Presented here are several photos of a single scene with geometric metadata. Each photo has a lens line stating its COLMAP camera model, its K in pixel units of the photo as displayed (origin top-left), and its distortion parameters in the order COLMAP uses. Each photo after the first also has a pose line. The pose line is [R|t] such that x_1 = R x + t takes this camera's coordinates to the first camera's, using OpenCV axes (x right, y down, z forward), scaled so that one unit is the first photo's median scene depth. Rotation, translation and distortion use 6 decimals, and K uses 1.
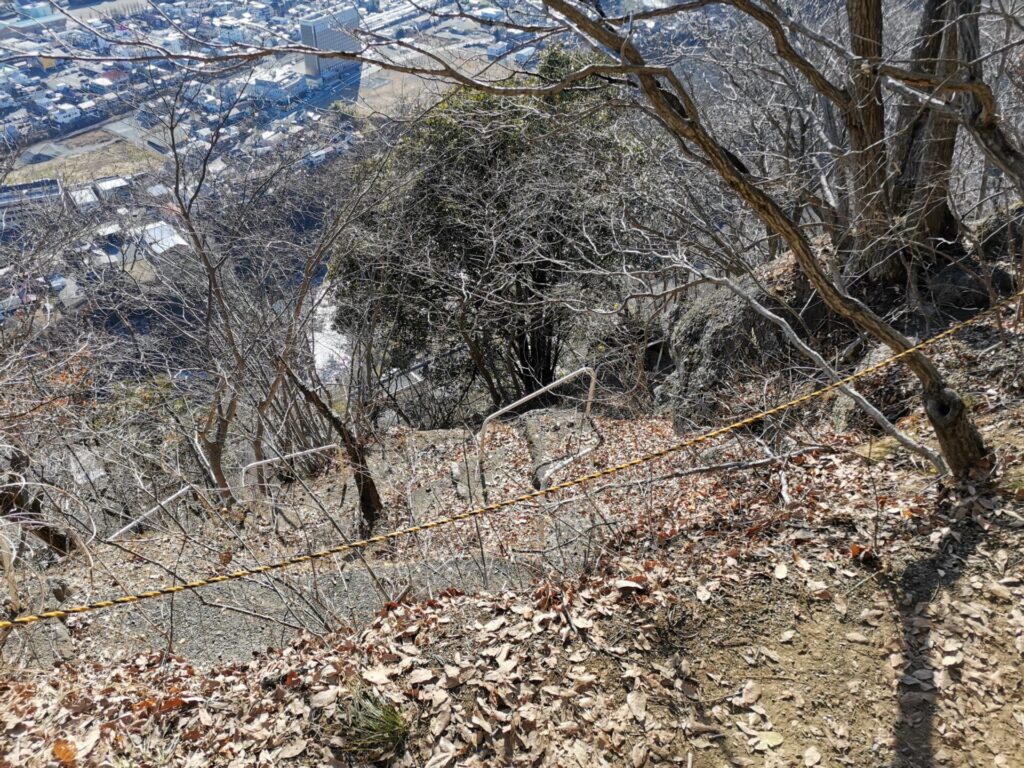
lens RADIAL K [[760.3, 0, 512.0], [0, 760.3, 384.0], [0, 0, 1]] dist [0.101657, -0.125057]
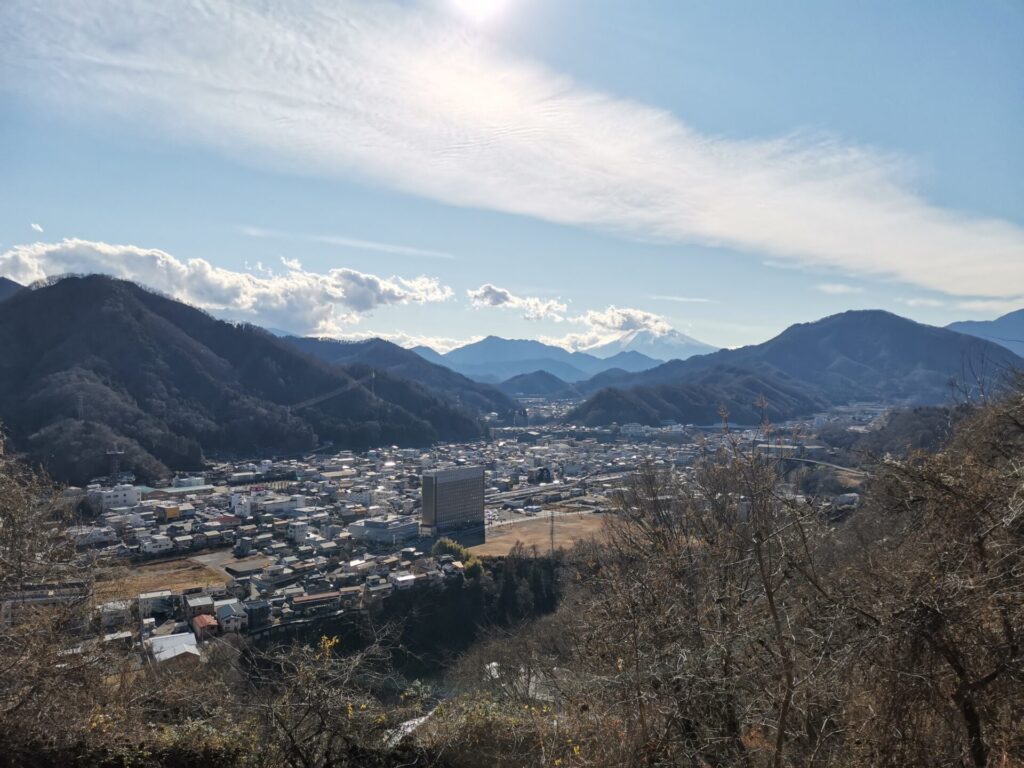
lens RADIAL K [[760.3, 0, 512.0], [0, 760.3, 384.0], [0, 0, 1]] dist [0.101657, -0.125057]
pose [[0.982792, -0.031949, -0.181930, 0.017751], [-0.091026, 0.773262, -0.627518, 0.043156], [0.160729, 0.633281, 0.757048, 0.216900]]
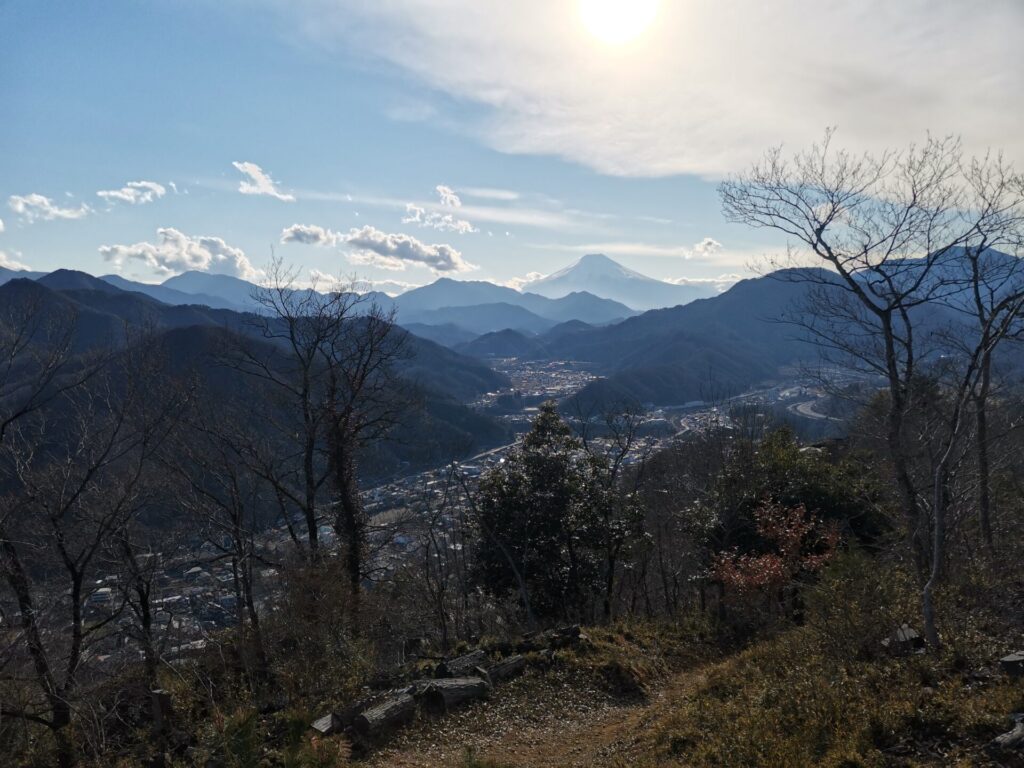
lens RADIAL K [[760.3, 0, 512.0], [0, 760.3, 384.0], [0, 0, 1]] dist [0.101657, -0.125057]
pose [[0.992601, -0.040374, -0.114516, -0.148637], [-0.031028, 0.827453, -0.560677, 0.120554], [0.117394, 0.560082, 0.820077, -0.330597]]
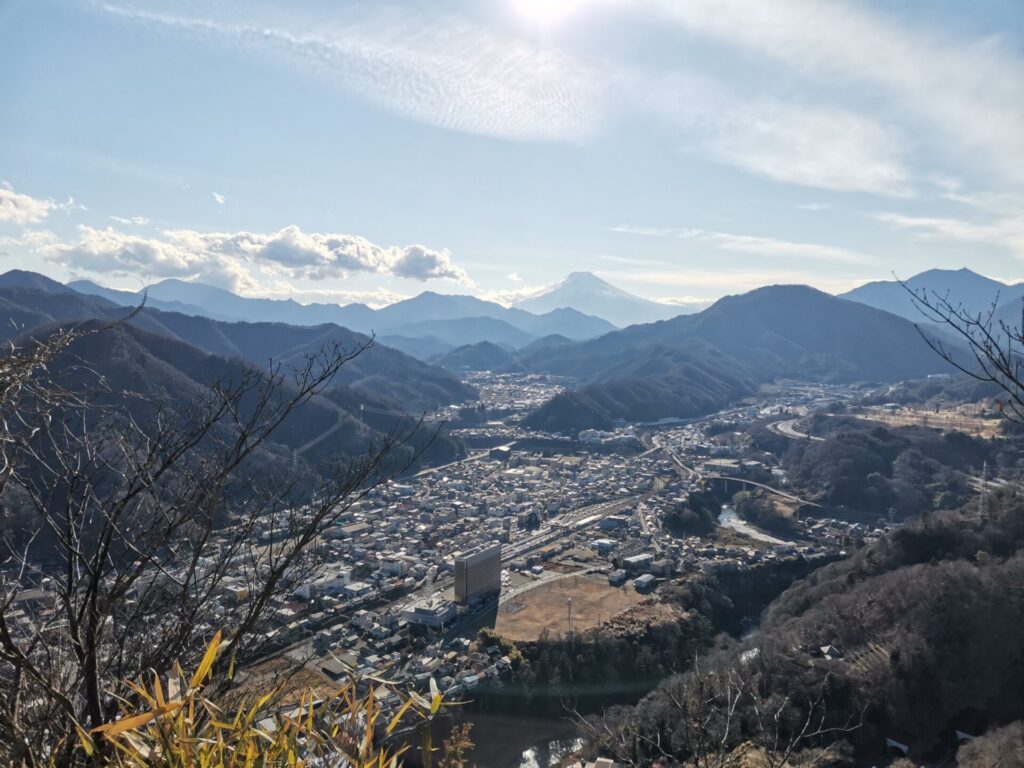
lens RADIAL K [[760.3, 0, 512.0], [0, 760.3, 384.0], [0, 0, 1]] dist [0.101657, -0.125057]
pose [[0.995034, -0.025922, -0.096097, -0.068401], [-0.034662, 0.814802, -0.578703, -0.009637], [0.093301, 0.579160, 0.809857, -0.101496]]
